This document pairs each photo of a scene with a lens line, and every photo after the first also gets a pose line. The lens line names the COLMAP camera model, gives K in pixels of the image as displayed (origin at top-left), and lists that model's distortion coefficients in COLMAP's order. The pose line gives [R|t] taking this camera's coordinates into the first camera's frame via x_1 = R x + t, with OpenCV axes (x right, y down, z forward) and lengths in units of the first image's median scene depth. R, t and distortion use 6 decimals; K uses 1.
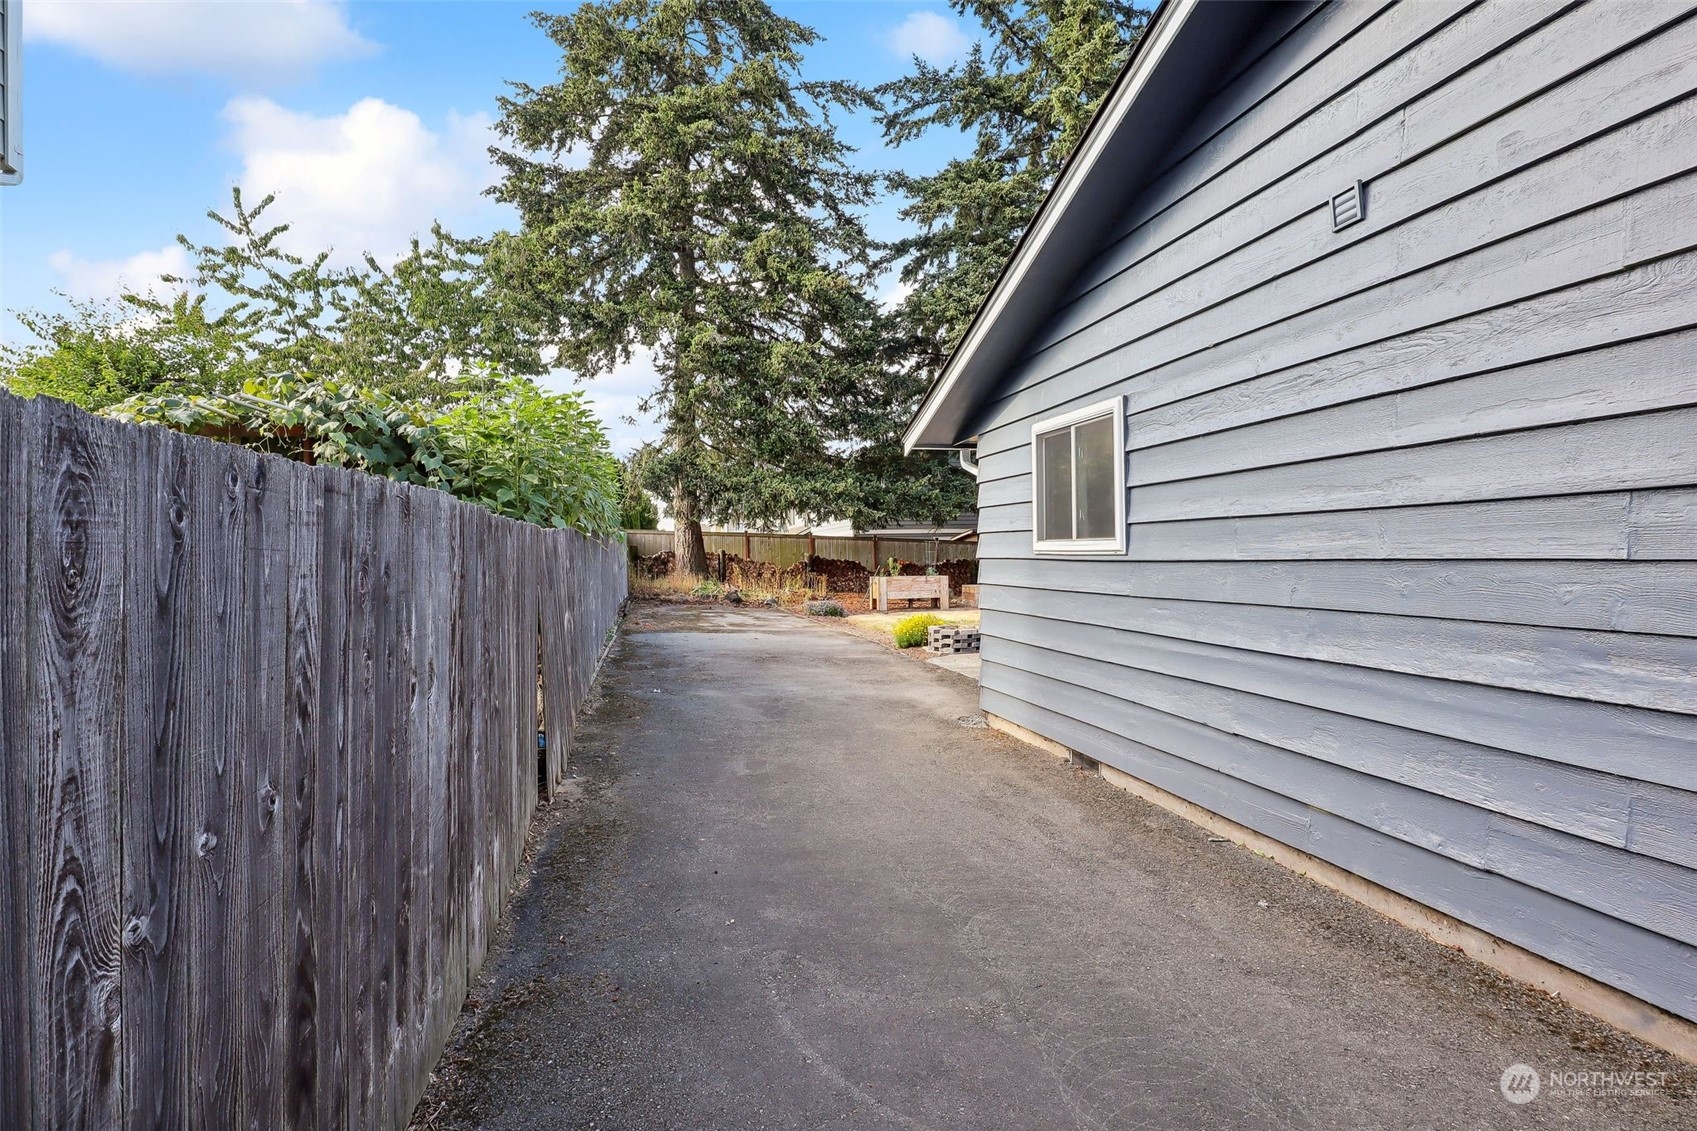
lens RADIAL K [[876.2, 0, 839.6], [0, 876.2, 567.7], [0, 0, 1]] dist [-0.031003, 0.001087]
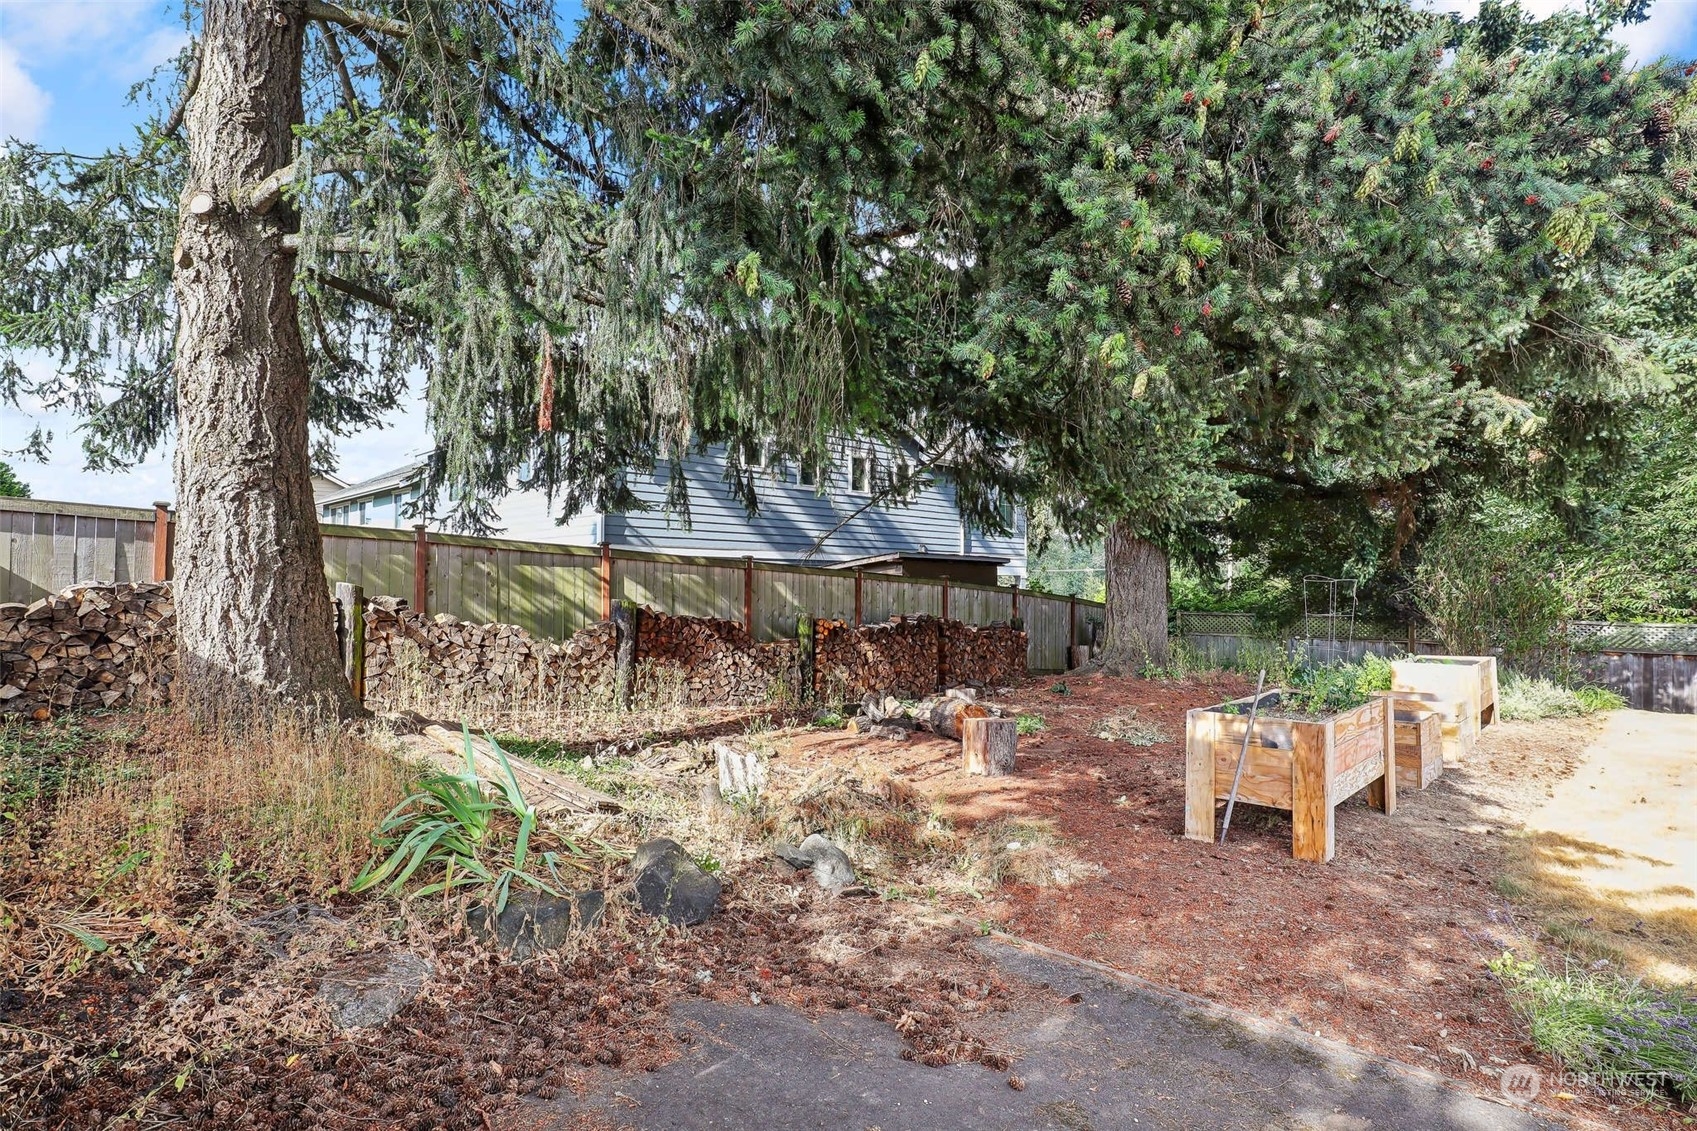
lens RADIAL K [[876.2, 0, 851.0], [0, 876.2, 563.9], [0, 0, 1]] dist [-0.031003, 0.001087]
pose [[0.842801, 0.029542, 0.537414, -0.158407], [-0.007898, 0.999064, -0.042532, -0.017533], [-0.538167, 0.031602, 0.842245, 0.720740]]
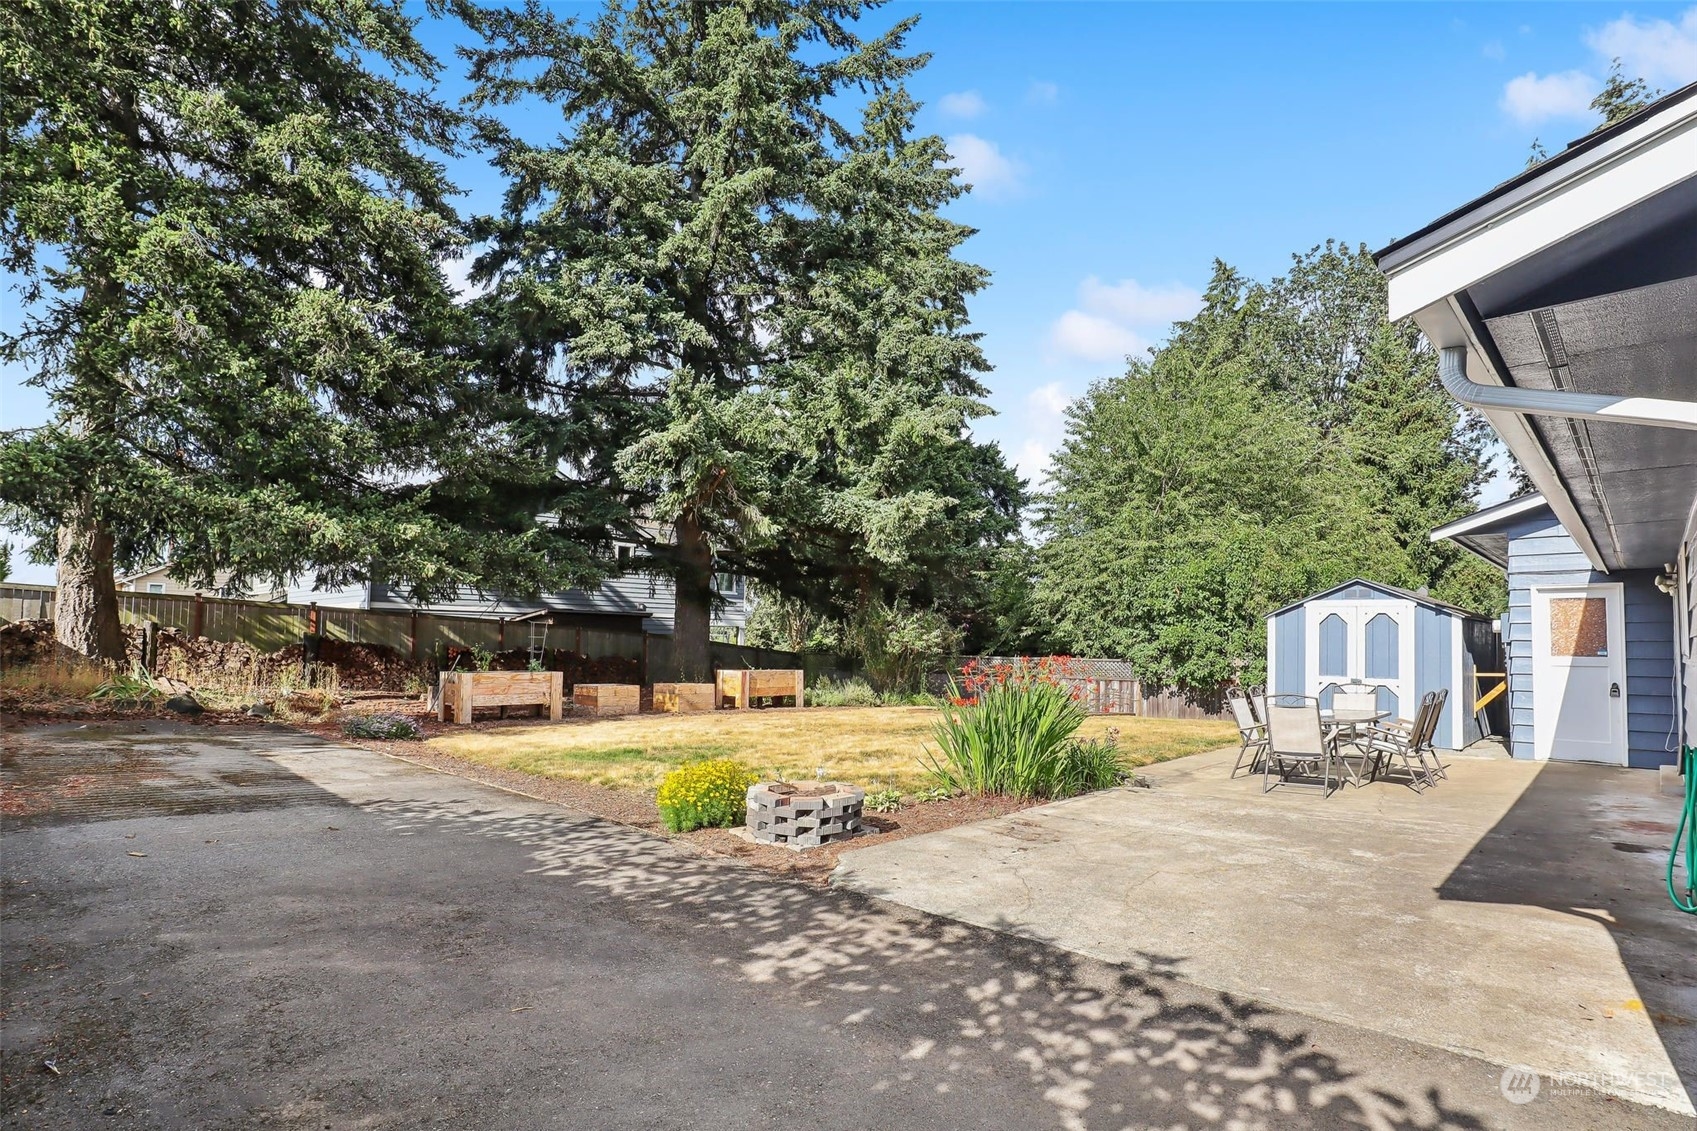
lens RADIAL K [[876.2, 0, 868.7], [0, 876.2, 599.3], [0, 0, 1]] dist [-0.031003, 0.001087]
pose [[0.827166, 0.054274, 0.559331, -0.058867], [-0.019129, 0.997468, -0.068499, -0.004742], [-0.561632, 0.045961, 0.826110, 0.234819]]
